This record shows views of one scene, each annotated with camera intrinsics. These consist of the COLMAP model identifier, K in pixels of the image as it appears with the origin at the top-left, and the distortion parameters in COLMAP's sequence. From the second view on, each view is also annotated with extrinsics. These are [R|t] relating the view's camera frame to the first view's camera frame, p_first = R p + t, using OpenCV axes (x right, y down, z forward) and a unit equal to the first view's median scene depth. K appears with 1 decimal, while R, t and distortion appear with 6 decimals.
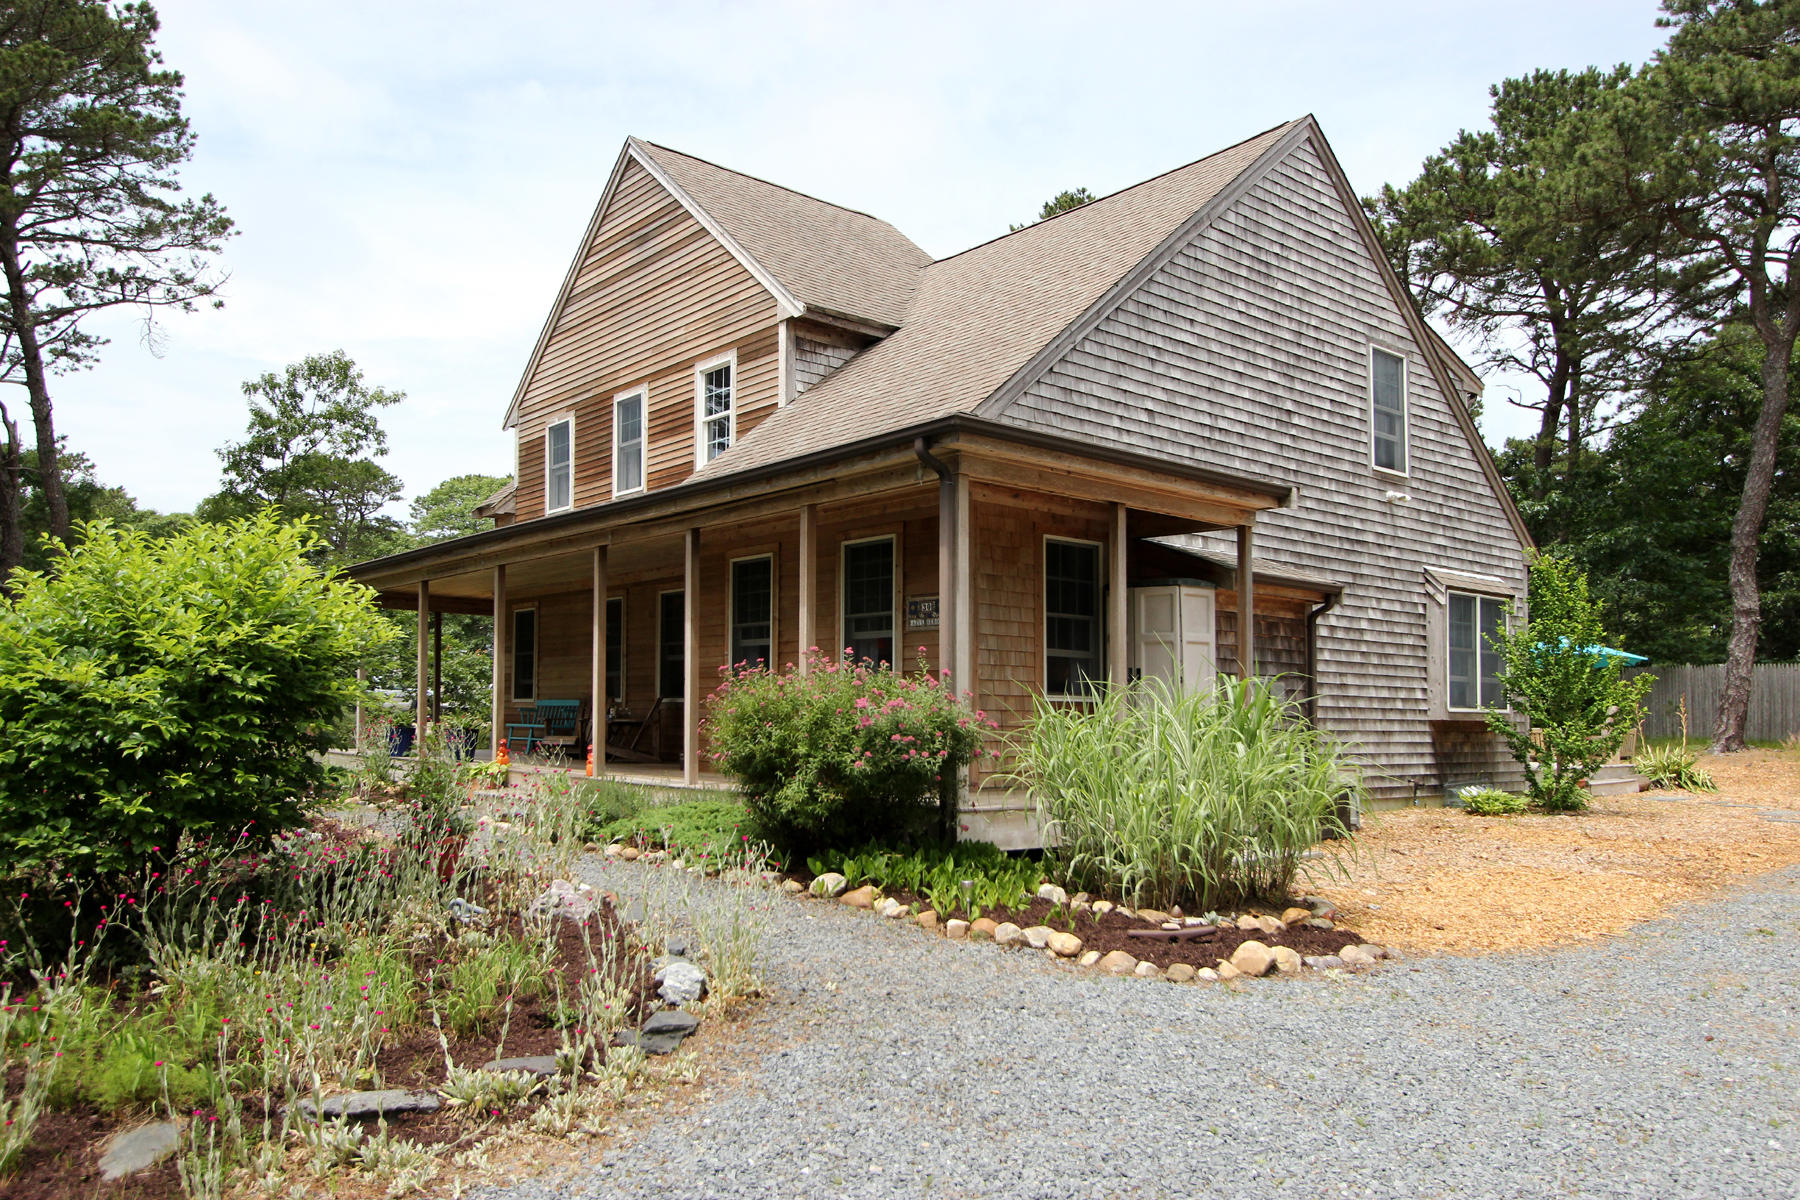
lens RADIAL K [[1283.6, 0, 906.1], [0, 1283.6, 668.1], [0, 0, 1]] dist [0.001970, -0.007103]
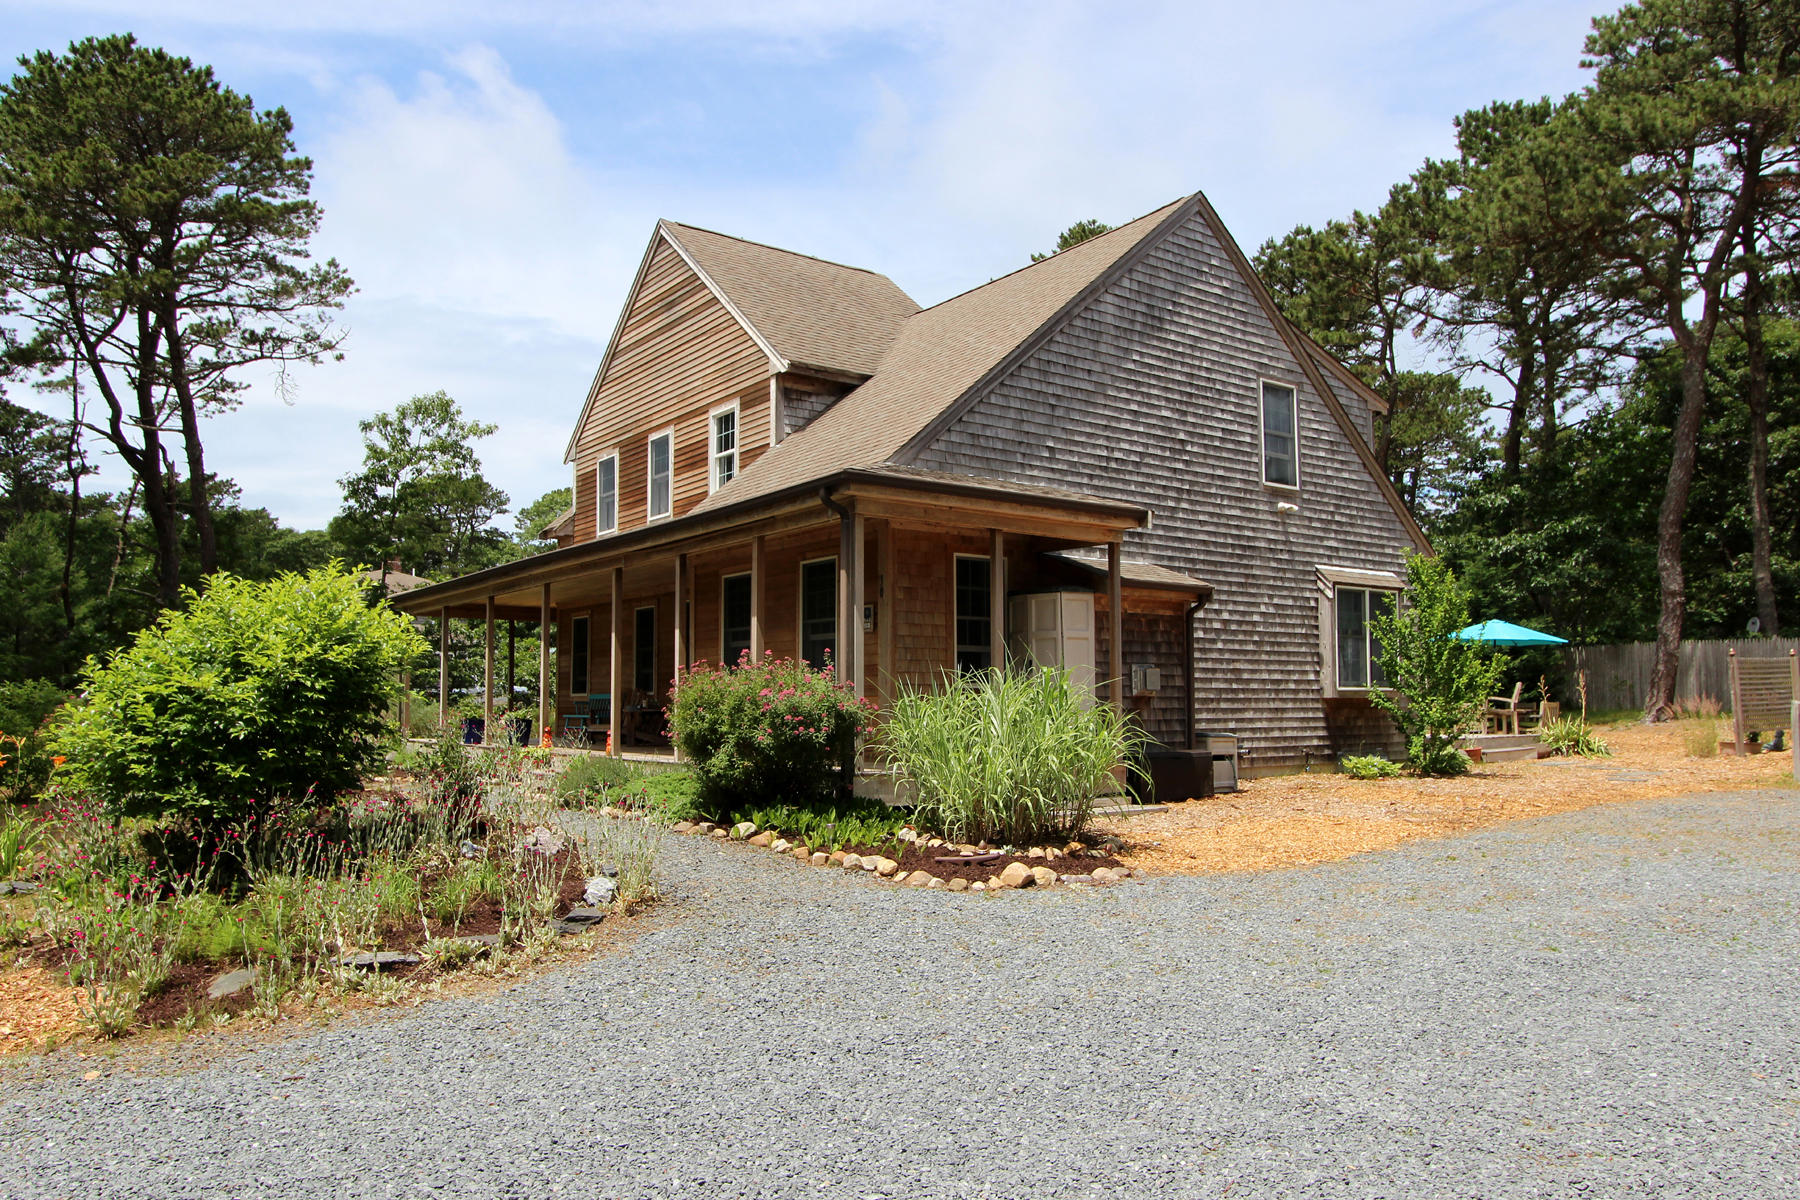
lens RADIAL K [[1253.4, 0, 900.0], [0, 1253.4, 600.0], [0, 0, 1]] dist [-0.016702, -0.000269]
pose [[0.996578, -0.023519, -0.079245, 0.119519], [0.019872, 0.998720, -0.046507, -0.003294], [0.080238, 0.044773, 0.995770, -0.162953]]
